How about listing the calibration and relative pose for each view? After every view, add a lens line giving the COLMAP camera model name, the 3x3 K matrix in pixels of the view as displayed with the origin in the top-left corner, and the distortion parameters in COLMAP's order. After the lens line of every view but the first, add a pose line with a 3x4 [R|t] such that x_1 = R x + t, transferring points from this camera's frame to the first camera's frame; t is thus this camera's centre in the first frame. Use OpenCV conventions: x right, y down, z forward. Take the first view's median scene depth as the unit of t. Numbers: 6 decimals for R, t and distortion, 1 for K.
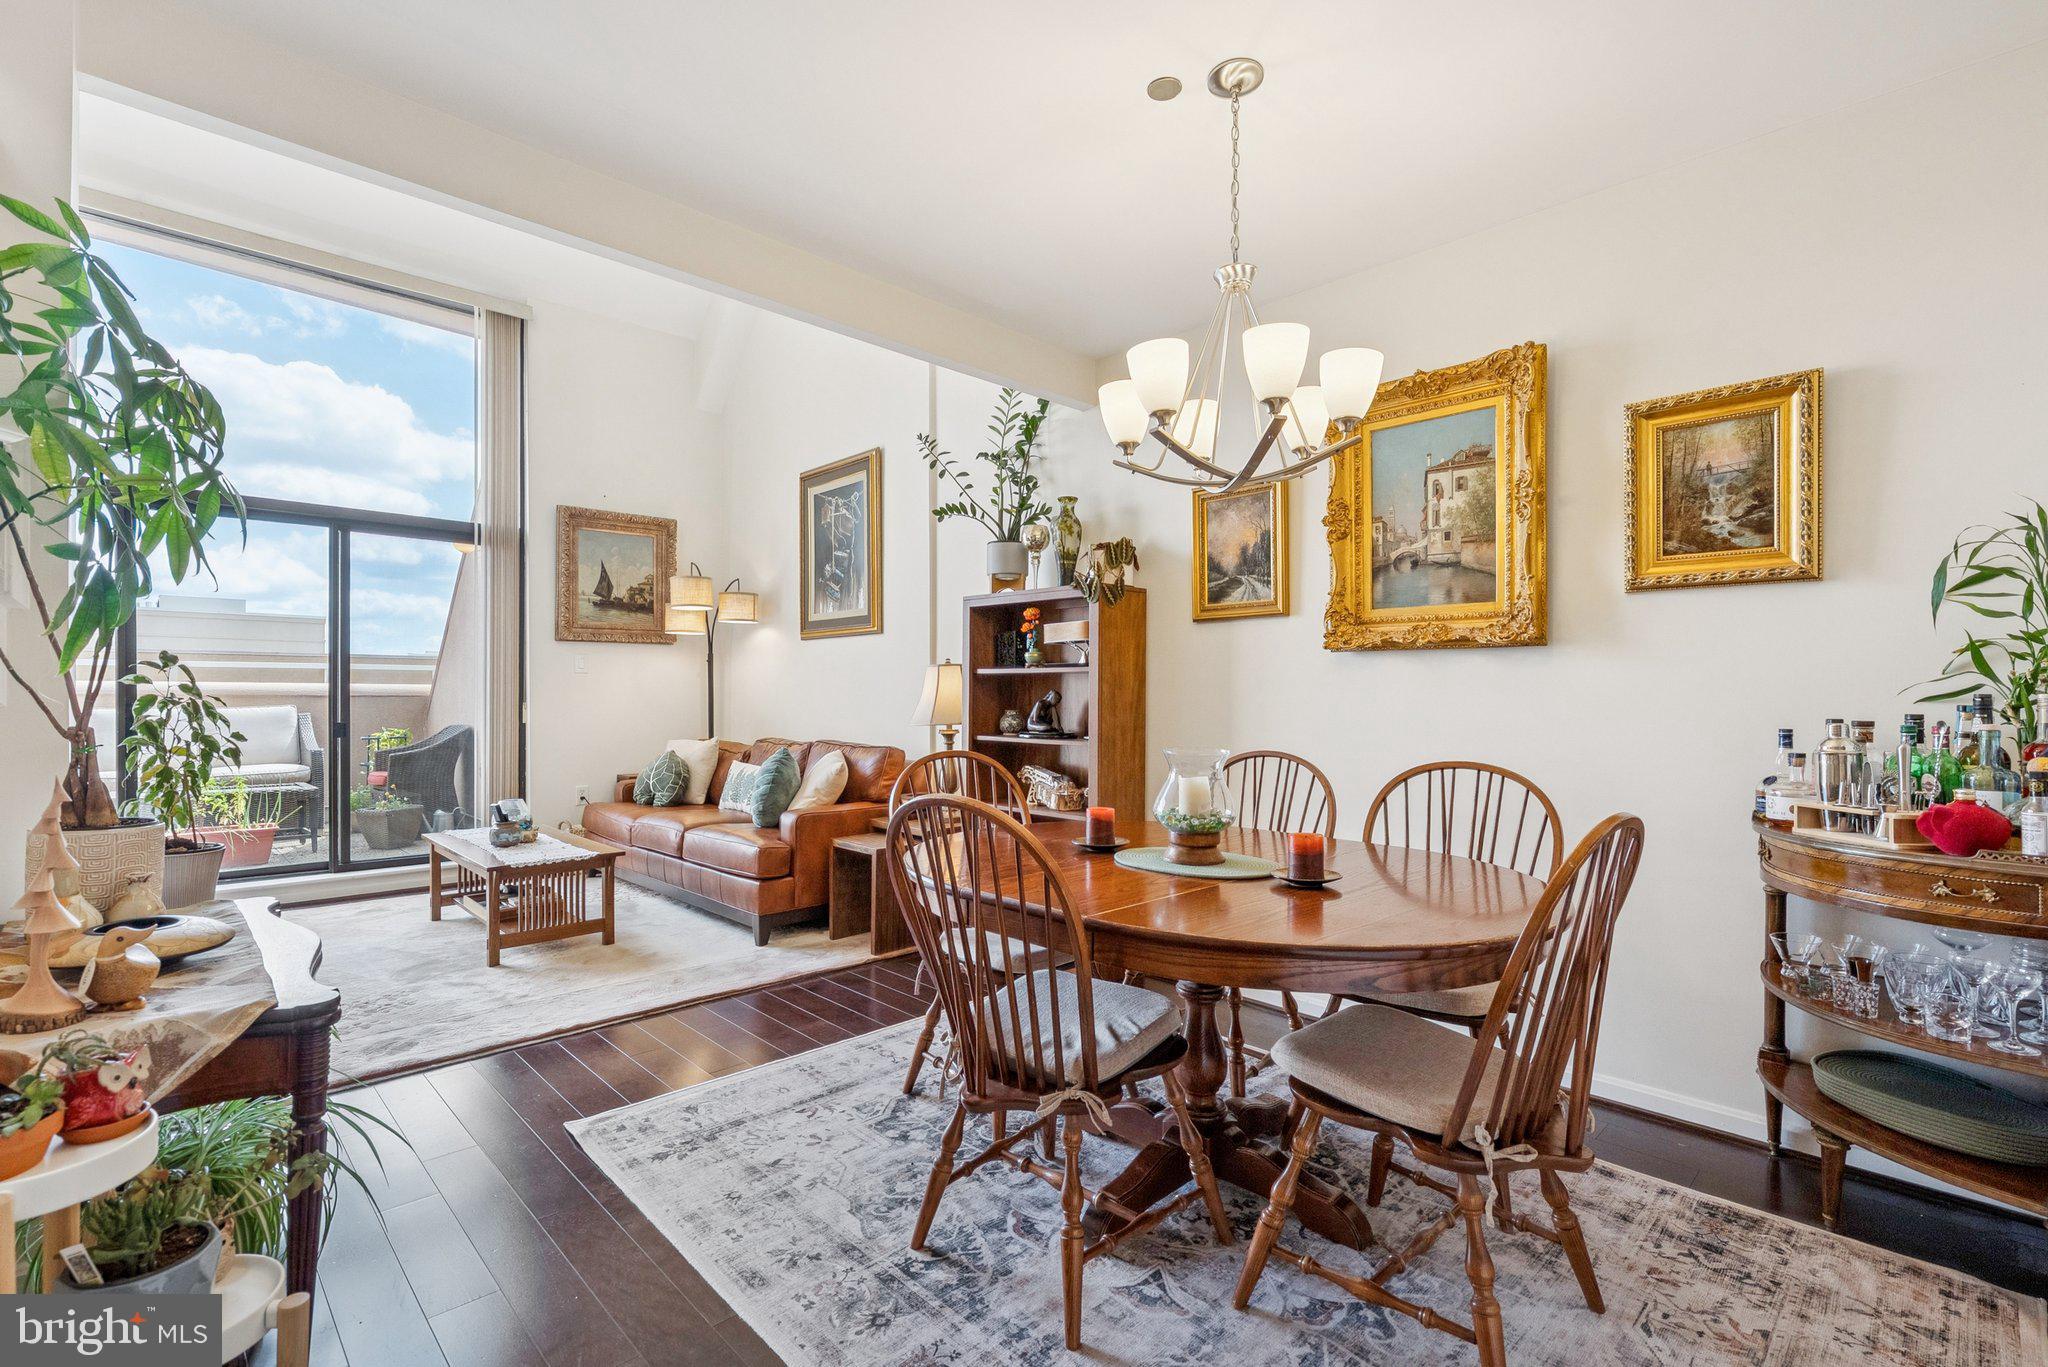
lens RADIAL K [[931.3, 0, 1035.6], [0, 931.3, 702.6], [0, 0, 1]] dist [-0.001599, -0.001295]
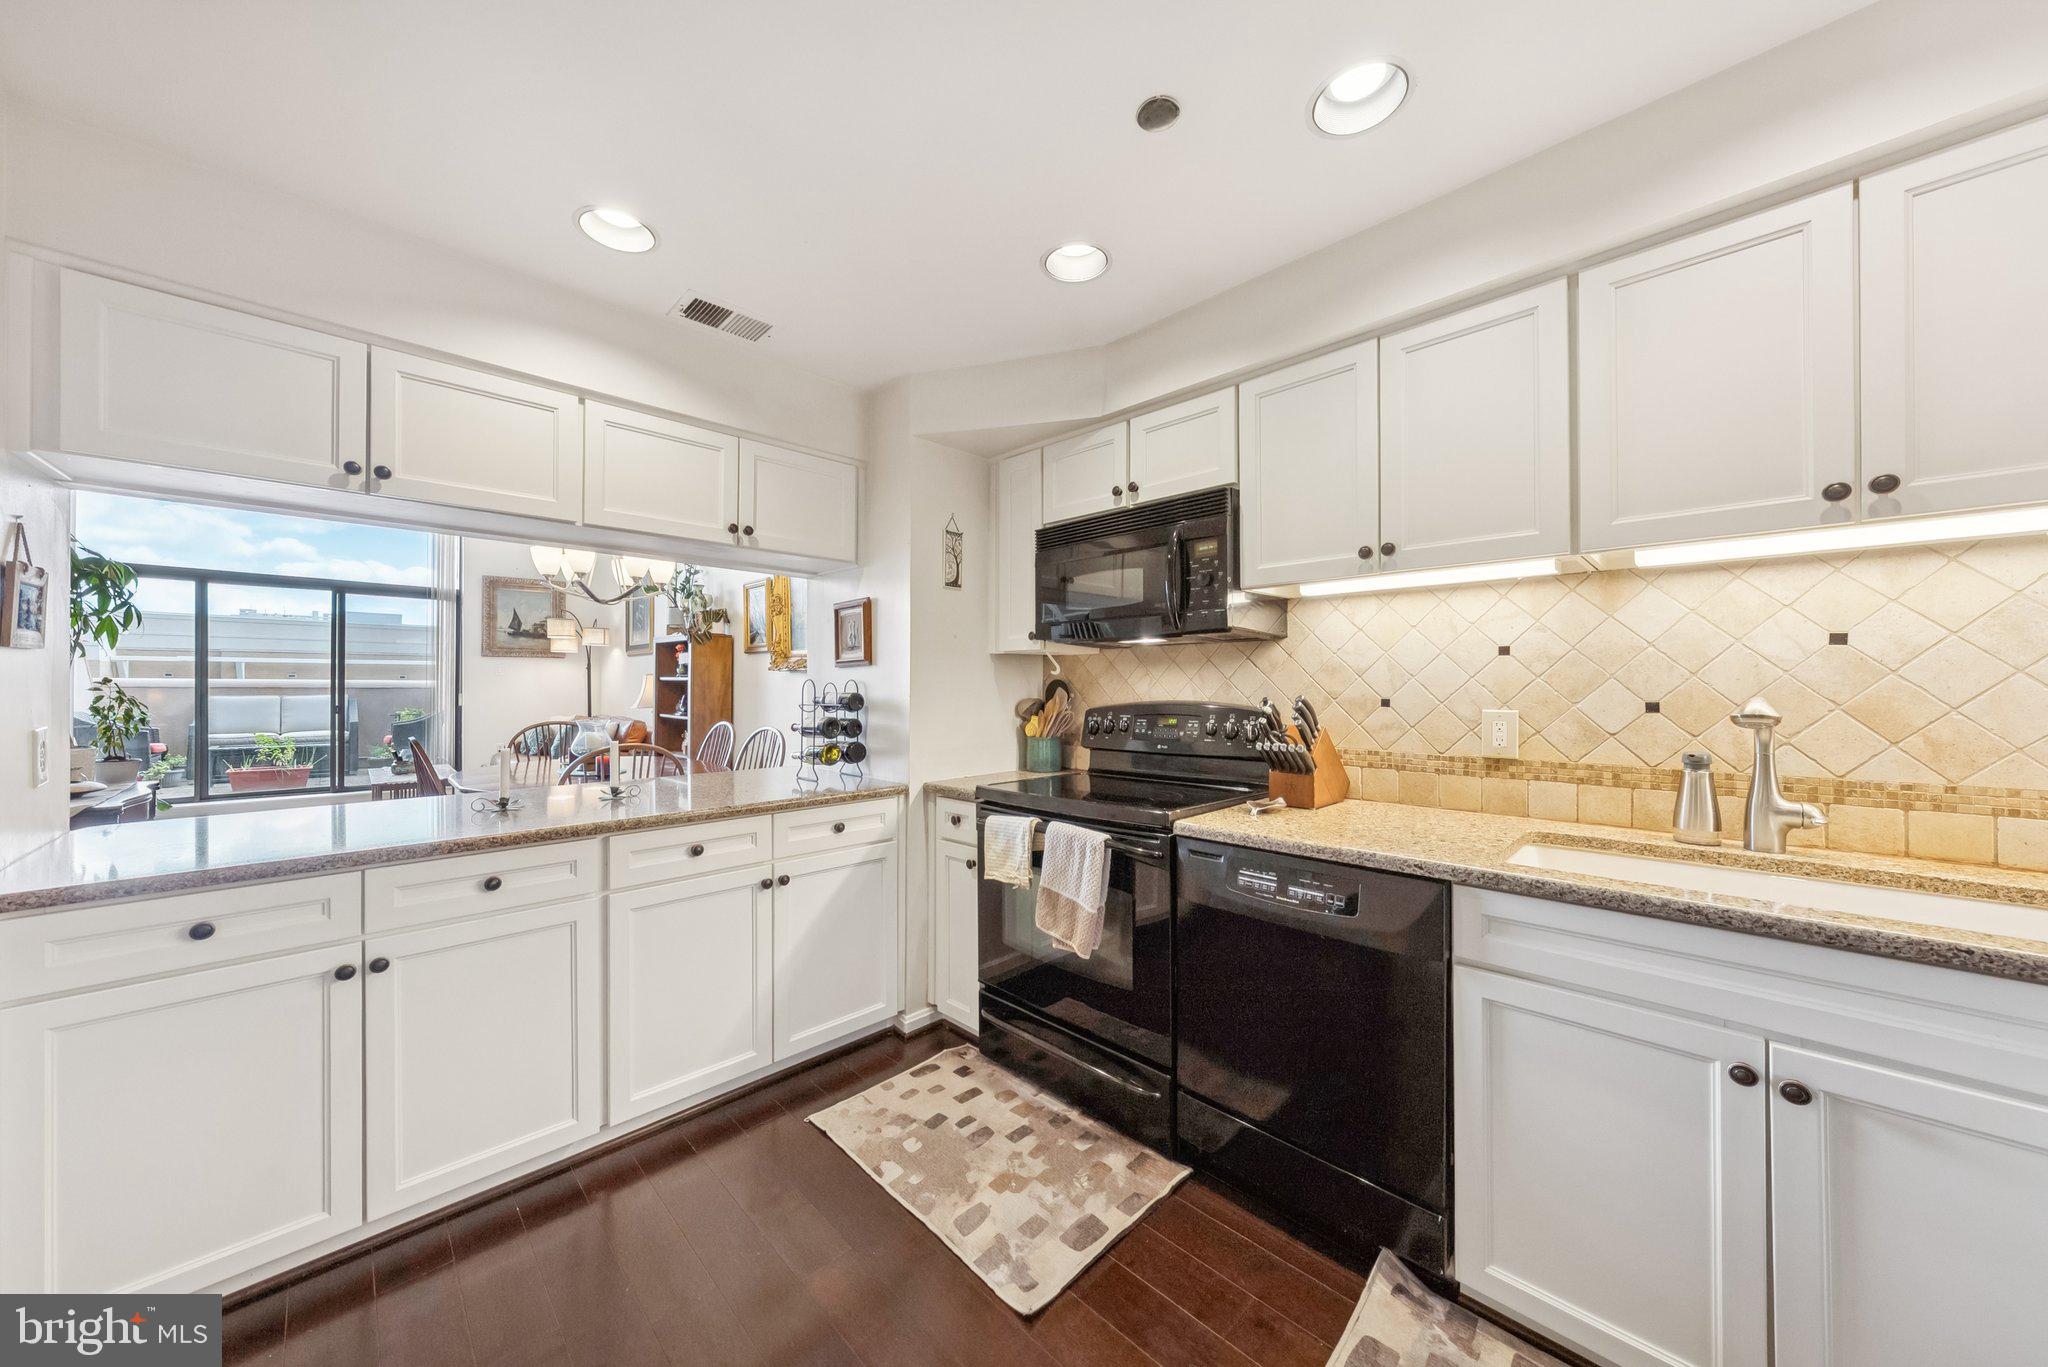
lens RADIAL K [[718.6, 0, 1043.2], [0, 718.6, 683.5], [0, 0, 1]] dist [-0.003130, -0.000670]
pose [[0.999983, 0.004069, 0.004238, 0.606805], [-0.004026, 0.999940, -0.010164, -0.010725], [-0.004279, 0.010147, 0.999939, -0.361042]]
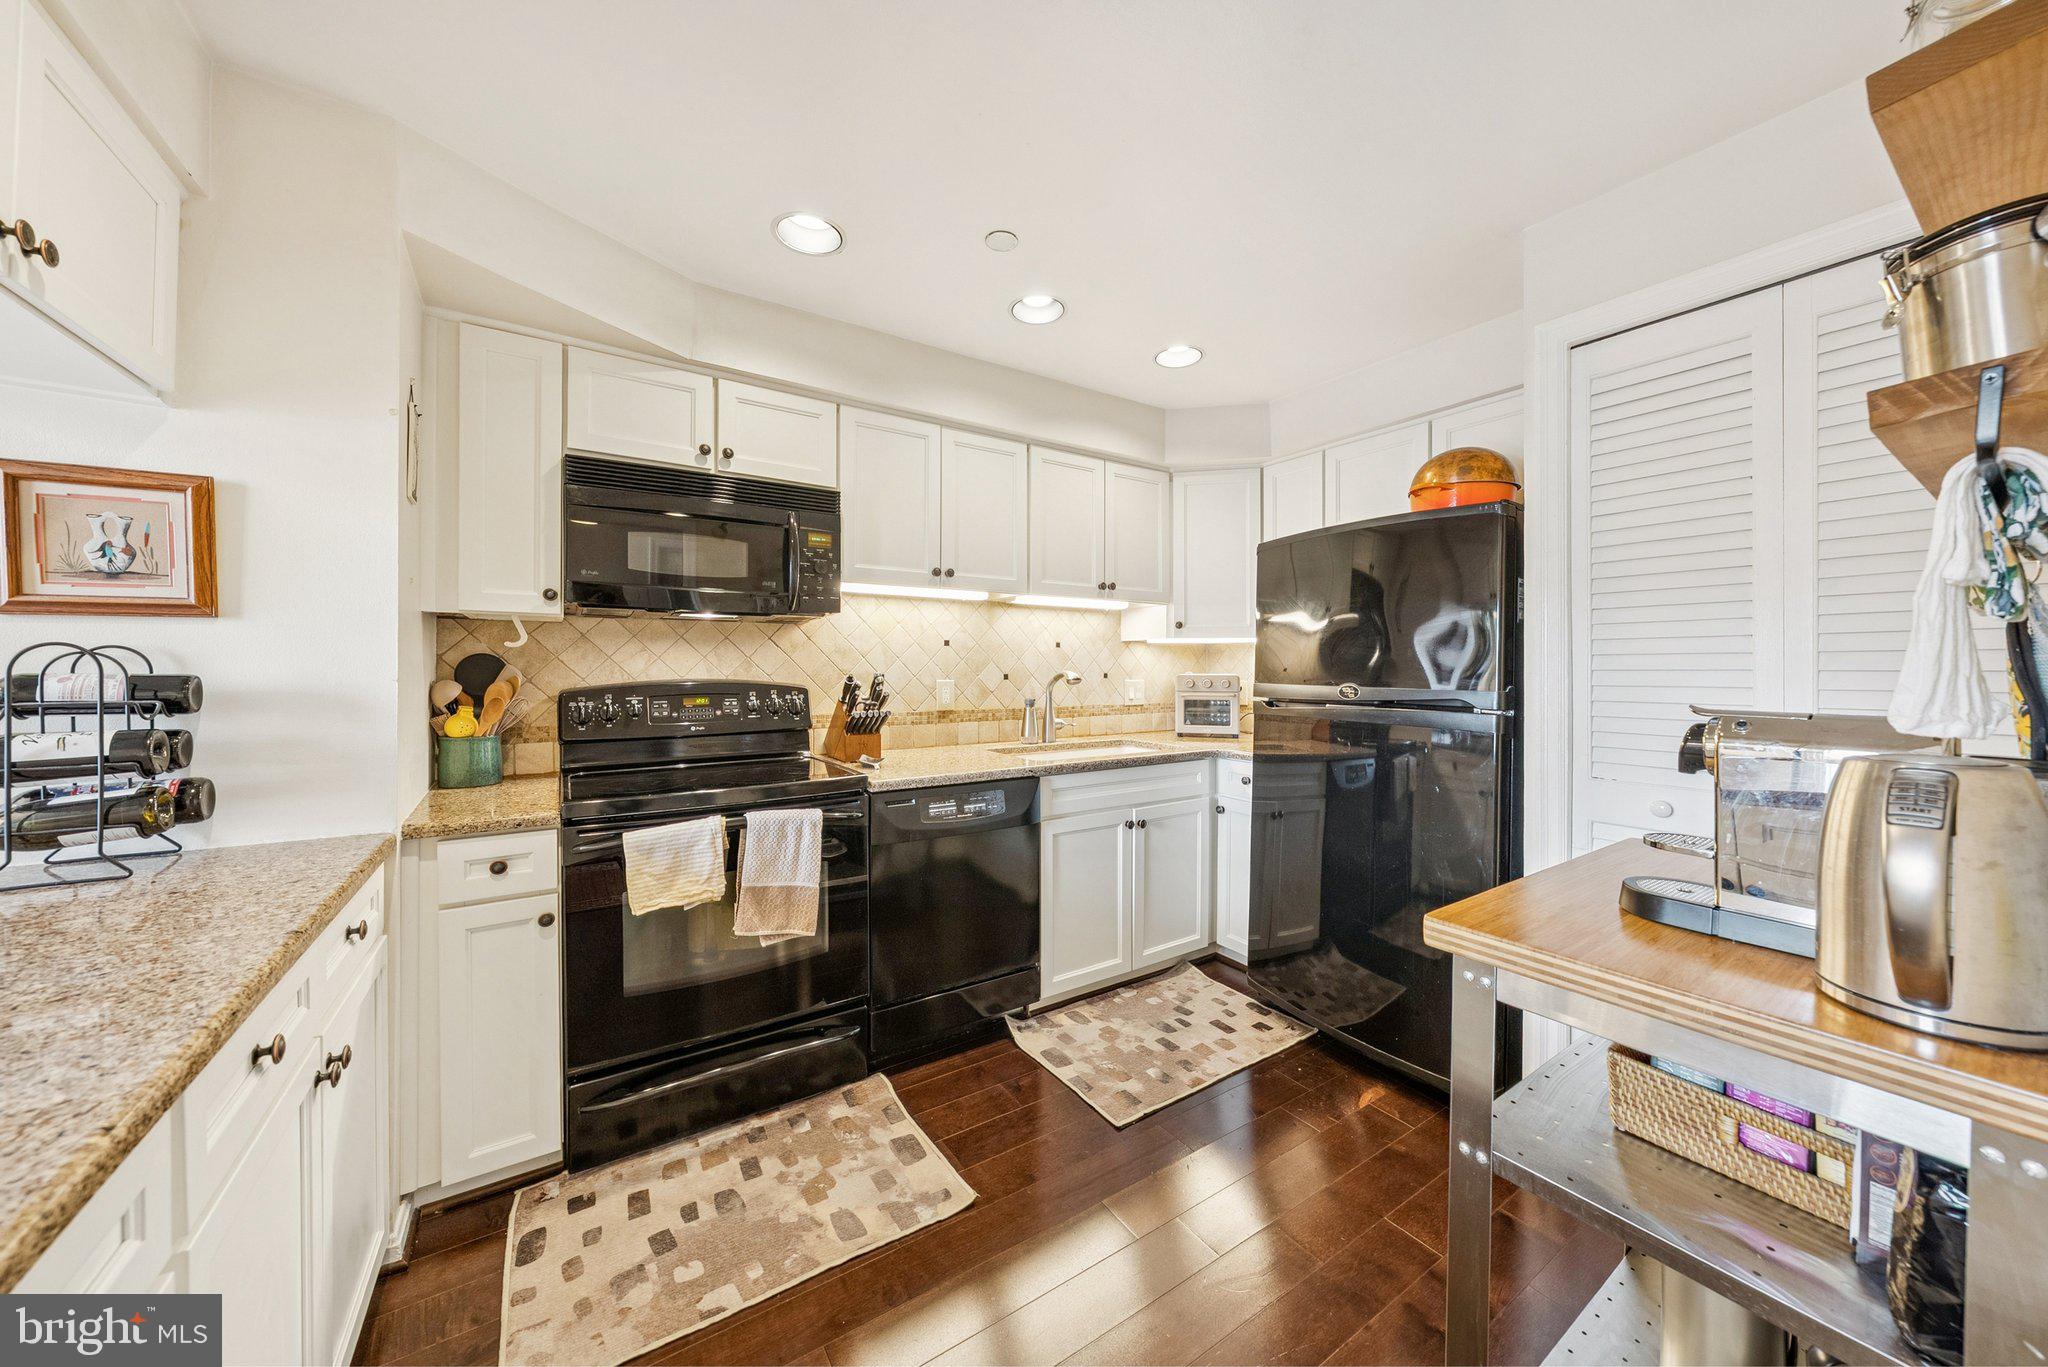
lens RADIAL K [[718.6, 0, 994.7], [0, 718.6, 669.3], [0, 0, 1]] dist [-0.003130, -0.000670]
pose [[0.201301, 0.002674, 0.979526, 0.234501], [0.003713, 0.999987, -0.003493, -0.008211], [-0.979522, 0.004340, 0.201289, -0.123811]]
